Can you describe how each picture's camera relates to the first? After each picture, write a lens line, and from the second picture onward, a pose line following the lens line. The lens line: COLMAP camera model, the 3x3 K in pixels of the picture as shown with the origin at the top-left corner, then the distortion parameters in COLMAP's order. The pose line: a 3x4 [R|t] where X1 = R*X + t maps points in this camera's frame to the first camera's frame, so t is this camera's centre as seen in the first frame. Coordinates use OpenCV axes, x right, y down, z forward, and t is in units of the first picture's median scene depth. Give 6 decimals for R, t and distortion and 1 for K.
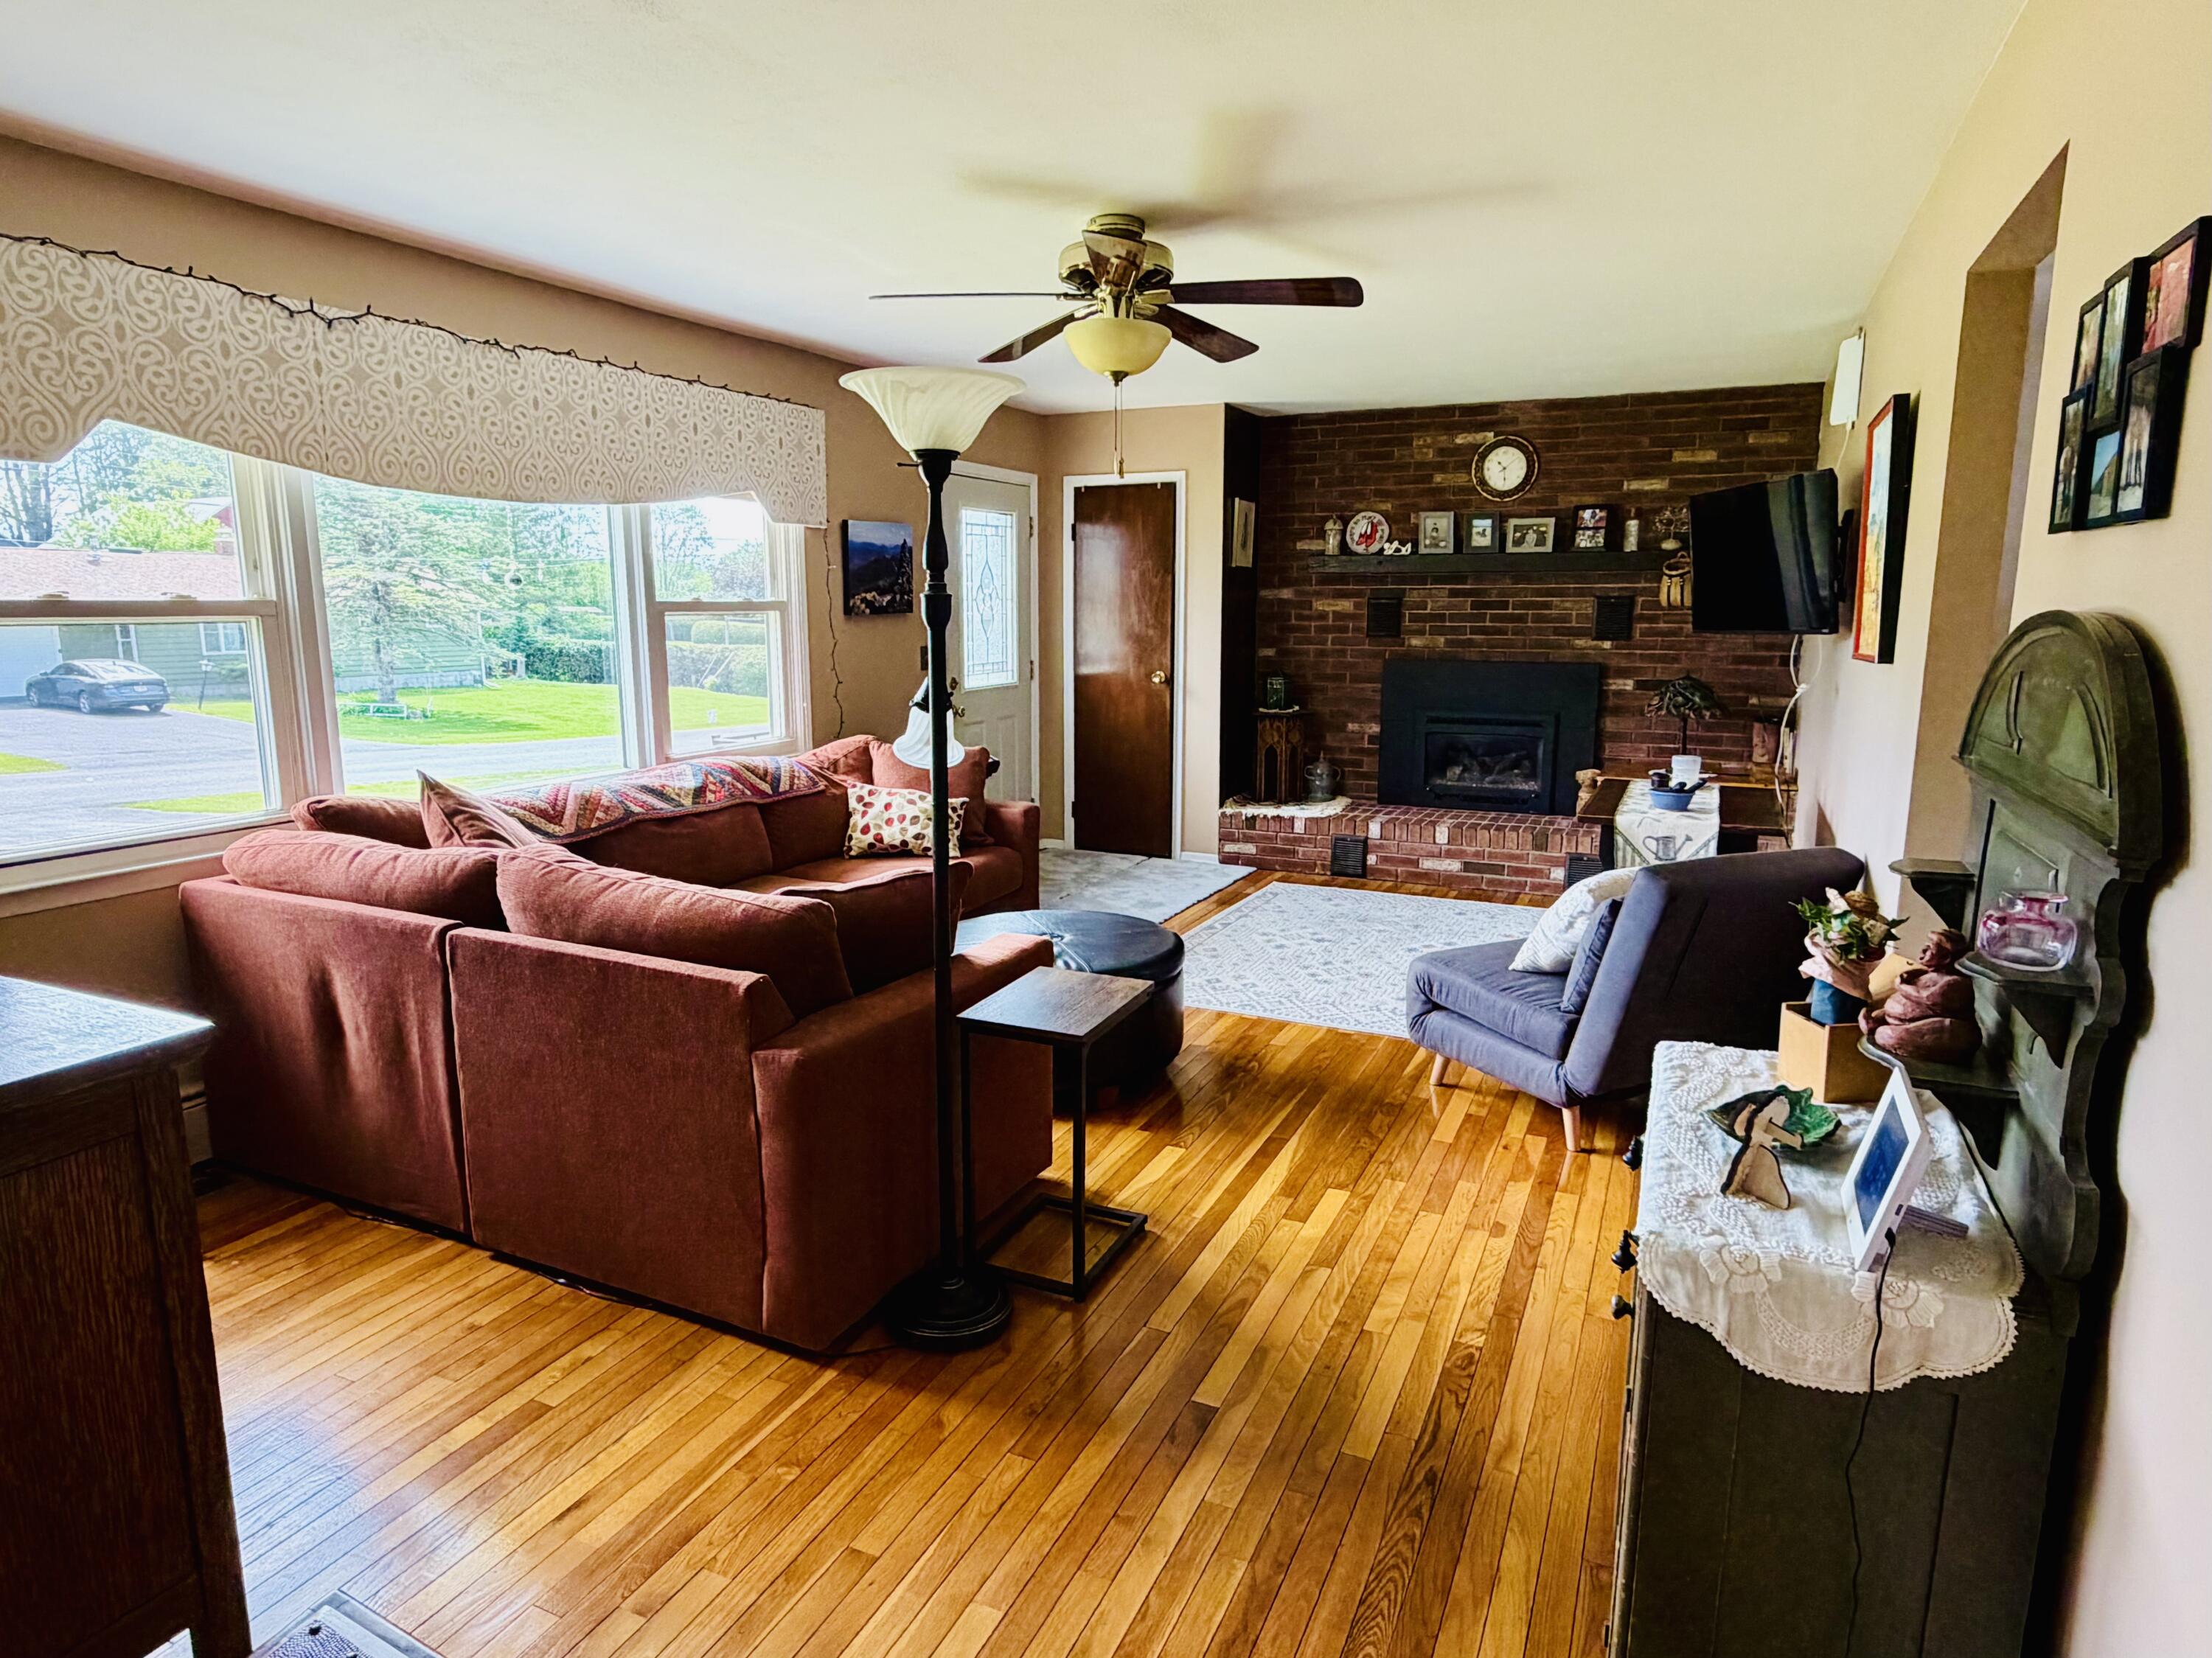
lens RADIAL K [[1309.0, 0, 1066.8], [0, 1309.0, 846.4], [0, 0, 1]] dist [-0.006375, 0.002437]
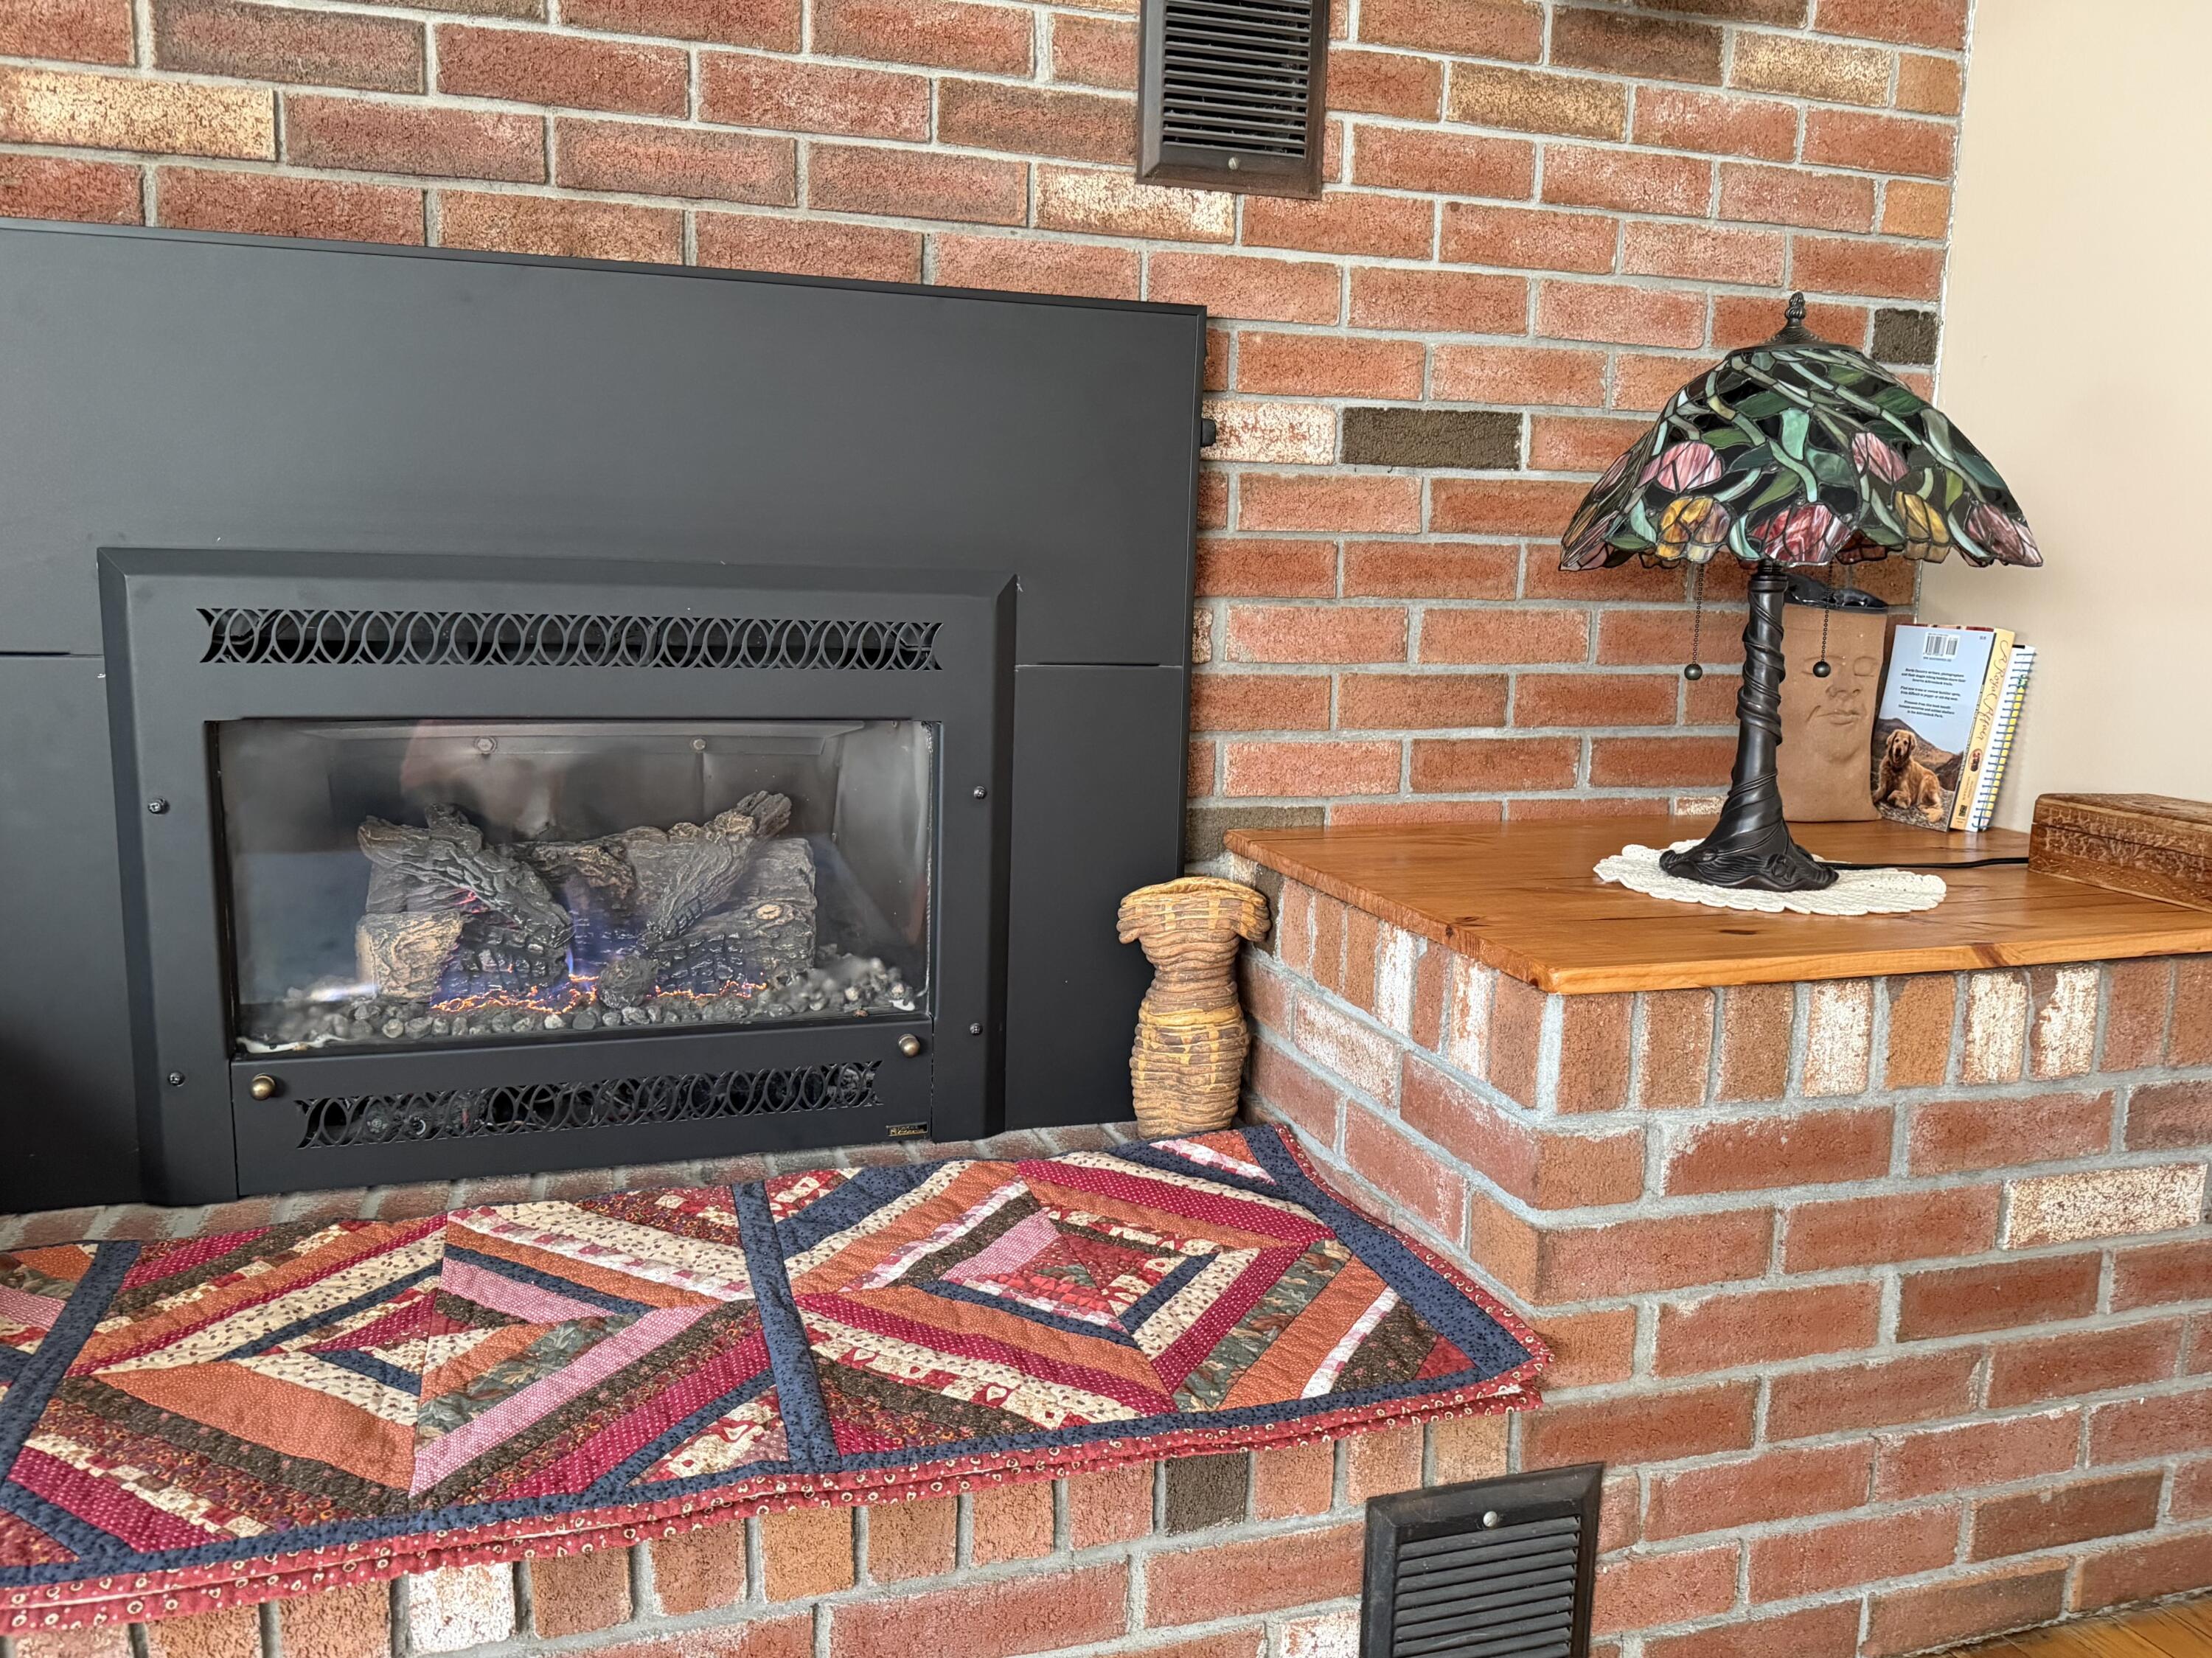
lens RADIAL K [[1591.9, 0, 1103.3], [0, 1591.9, 838.9], [0, 0, 1]] dist [0.053958, -0.049935]
pose [[0.717057, -0.092036, 0.690911, 0.233830], [0.107041, 0.994026, 0.021323, -0.071064], [-0.688746, 0.058666, 0.722625, 0.842785]]
